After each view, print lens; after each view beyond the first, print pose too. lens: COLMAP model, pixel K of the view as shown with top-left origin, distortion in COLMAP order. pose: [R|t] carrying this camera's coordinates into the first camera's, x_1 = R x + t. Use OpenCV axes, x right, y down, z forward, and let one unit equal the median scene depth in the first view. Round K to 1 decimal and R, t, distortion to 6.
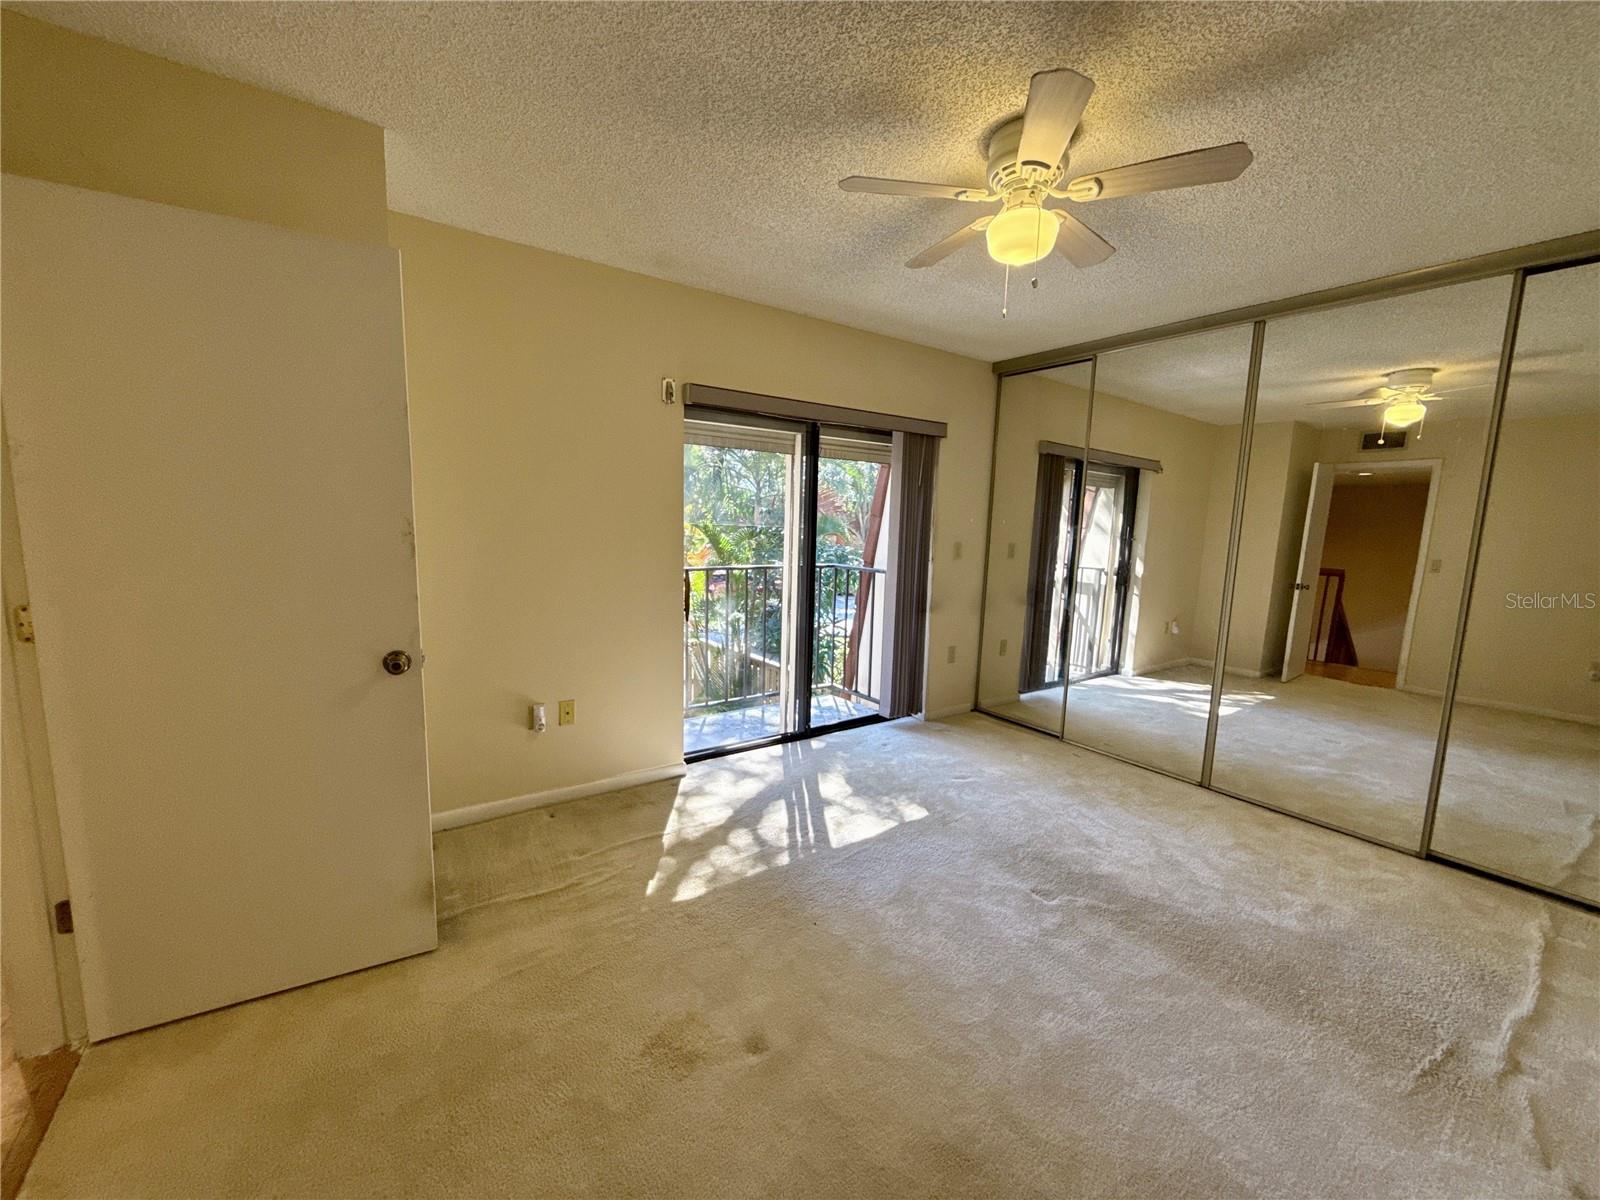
lens RADIAL K [[640.5, 0, 799.3], [0, 640.5, 608.7], [0, 0, 1]] dist [-0.003588, 0.000831]
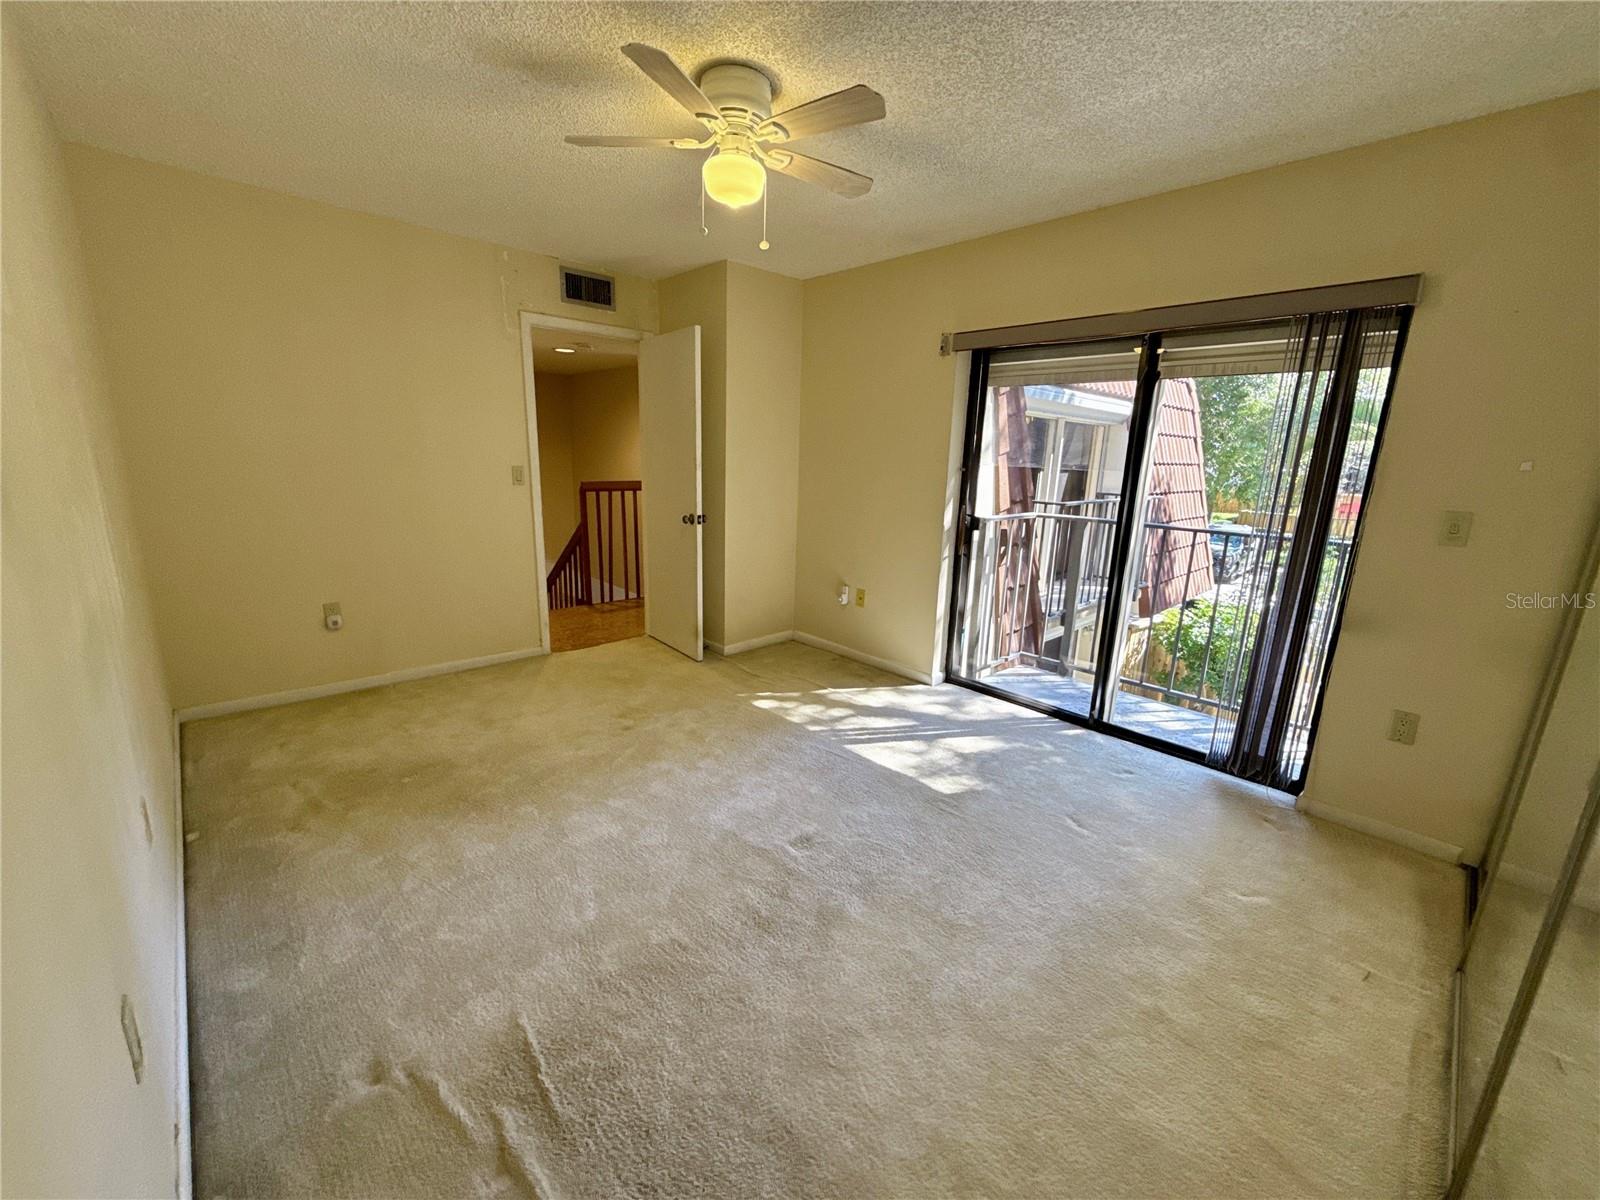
lens RADIAL K [[640.5, 0, 791.4], [0, 640.5, 604.5], [0, 0, 1]] dist [-0.003588, 0.000831]
pose [[0.129407, 0.203428, -0.970500, 0.965812], [-0.168721, 0.968975, 0.180611, -0.049844], [0.977132, 0.140371, 0.159715, 0.617266]]
